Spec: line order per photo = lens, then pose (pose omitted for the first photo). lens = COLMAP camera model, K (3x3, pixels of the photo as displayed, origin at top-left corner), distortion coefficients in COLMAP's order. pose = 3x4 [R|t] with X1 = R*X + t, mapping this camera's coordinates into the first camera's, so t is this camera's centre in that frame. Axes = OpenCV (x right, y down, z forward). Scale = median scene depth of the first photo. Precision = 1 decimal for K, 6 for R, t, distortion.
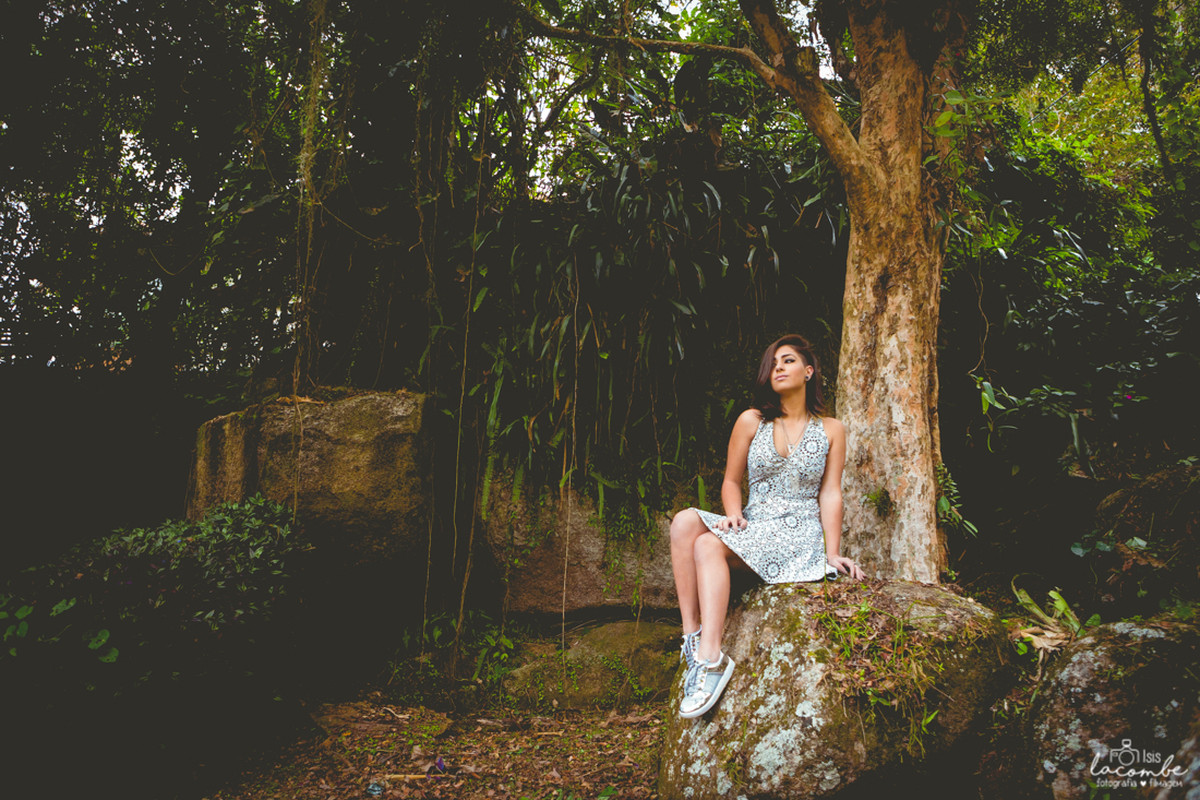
lens RADIAL K [[942.5, 0, 591.5], [0, 942.5, 397.5], [0, 0, 1]] dist [-0.102700, 0.077993]
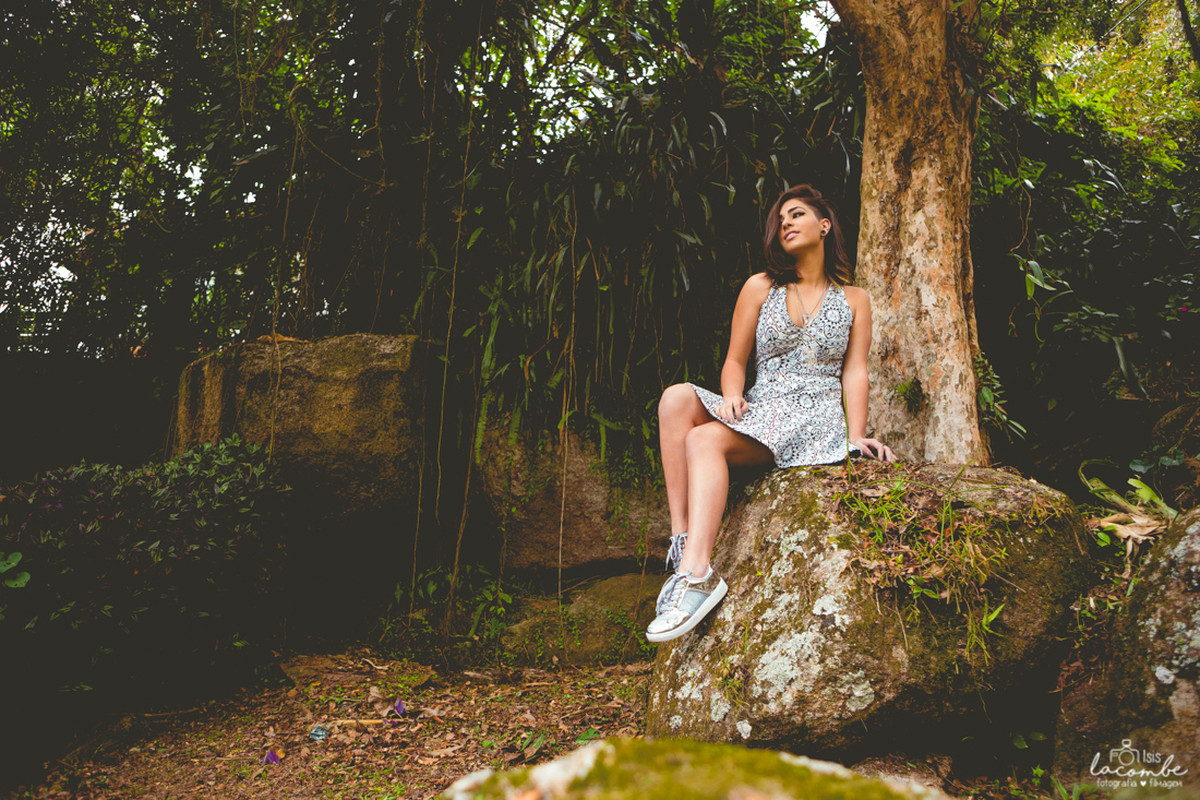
lens RADIAL K [[885.9, 0, 587.1], [0, 885.9, 397.8], [0, 0, 1]] dist [-0.092537, 0.064962]
pose [[0.999198, -0.014618, -0.037269, 0.041066], [0.014268, 0.999852, -0.009641, 0.106736], [0.037404, 0.009101, 0.999259, 0.174389]]
